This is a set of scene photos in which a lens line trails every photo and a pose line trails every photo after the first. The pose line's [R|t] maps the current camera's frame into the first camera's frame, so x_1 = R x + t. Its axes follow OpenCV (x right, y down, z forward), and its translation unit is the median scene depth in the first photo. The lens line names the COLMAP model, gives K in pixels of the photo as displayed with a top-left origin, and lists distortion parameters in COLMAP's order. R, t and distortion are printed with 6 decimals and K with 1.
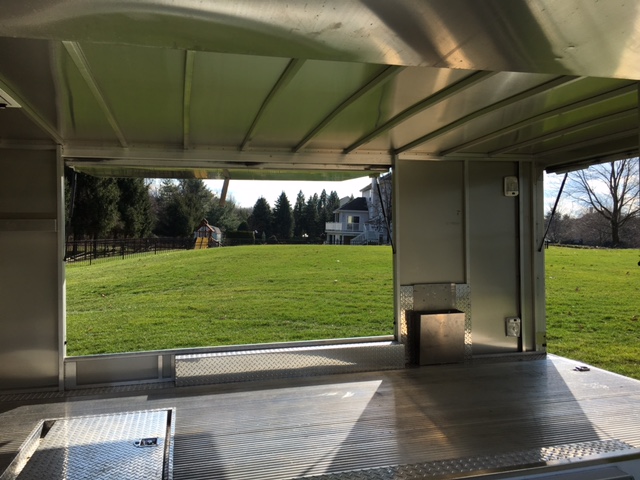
lens RADIAL K [[542.8, 0, 318.4], [0, 542.8, 239.2], [0, 0, 1]] dist [0.070767, -0.078047]
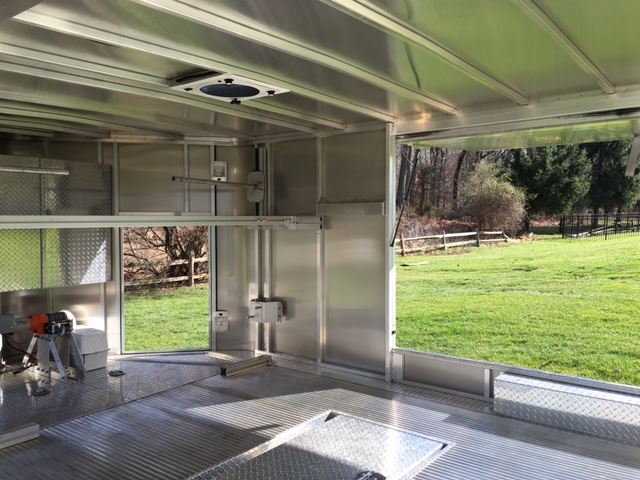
lens RADIAL K [[542.8, 0, 318.4], [0, 542.8, 239.2], [0, 0, 1]] dist [0.070767, -0.078047]
pose [[0.612356, 0.042863, -0.789419, 0.195202], [-0.002807, 0.998641, 0.052046, -0.020630], [0.790577, -0.029654, 0.611644, 0.323559]]
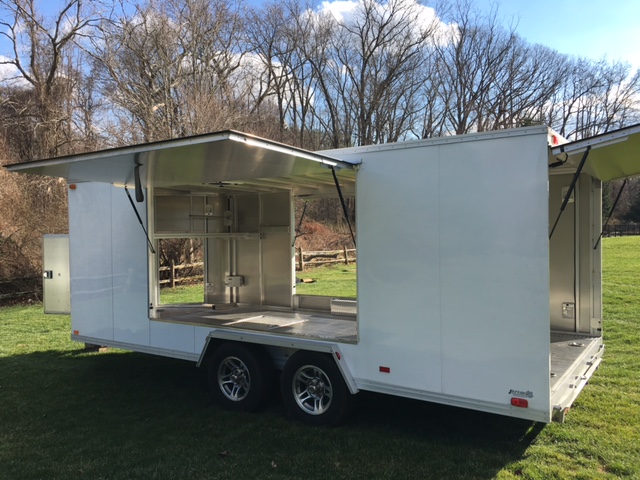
lens RADIAL K [[542.8, 0, 318.4], [0, 542.8, 239.2], [0, 0, 1]] dist [0.070767, -0.078047]
pose [[0.663118, 0.016198, -0.748340, 1.106528], [0.004007, 0.999675, 0.025189, -0.038003], [0.748504, -0.019702, 0.662837, -0.270415]]
